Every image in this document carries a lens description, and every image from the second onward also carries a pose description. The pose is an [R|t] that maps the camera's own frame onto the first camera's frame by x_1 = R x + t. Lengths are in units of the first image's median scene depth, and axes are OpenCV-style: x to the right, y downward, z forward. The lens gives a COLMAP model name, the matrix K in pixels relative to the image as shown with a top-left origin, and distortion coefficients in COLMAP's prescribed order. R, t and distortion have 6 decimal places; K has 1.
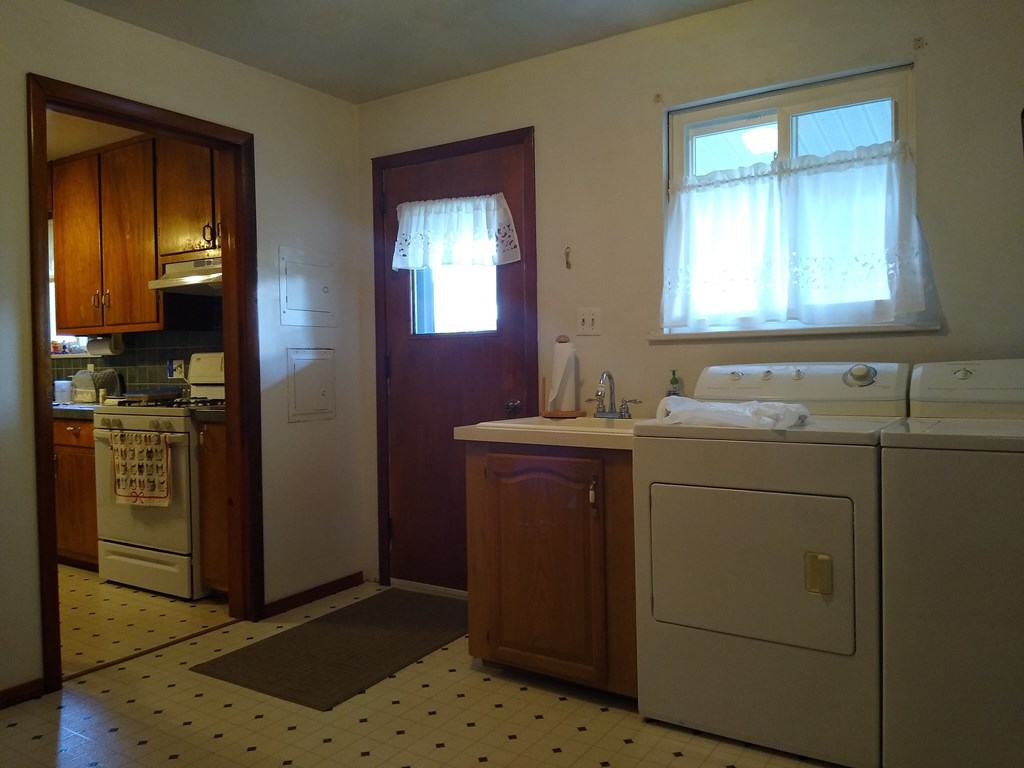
lens RADIAL K [[812.3, 0, 512.0], [0, 812.3, 384.0], [0, 0, 1]] dist [0.010093, -0.007764]
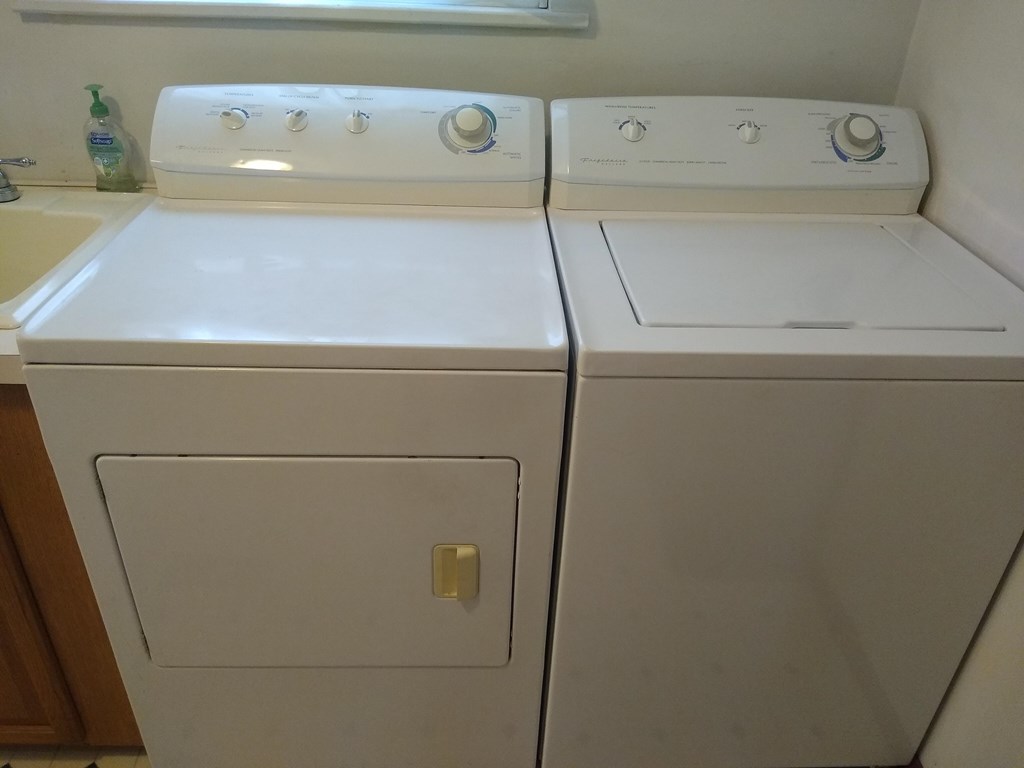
lens RADIAL K [[812.3, 0, 512.0], [0, 812.3, 384.0], [0, 0, 1]] dist [0.010093, -0.007764]
pose [[0.817172, -0.257924, 0.515466, 0.129935], [-0.034669, 0.870682, 0.490624, -0.129343], [-0.575350, -0.418795, 0.702555, 0.537671]]
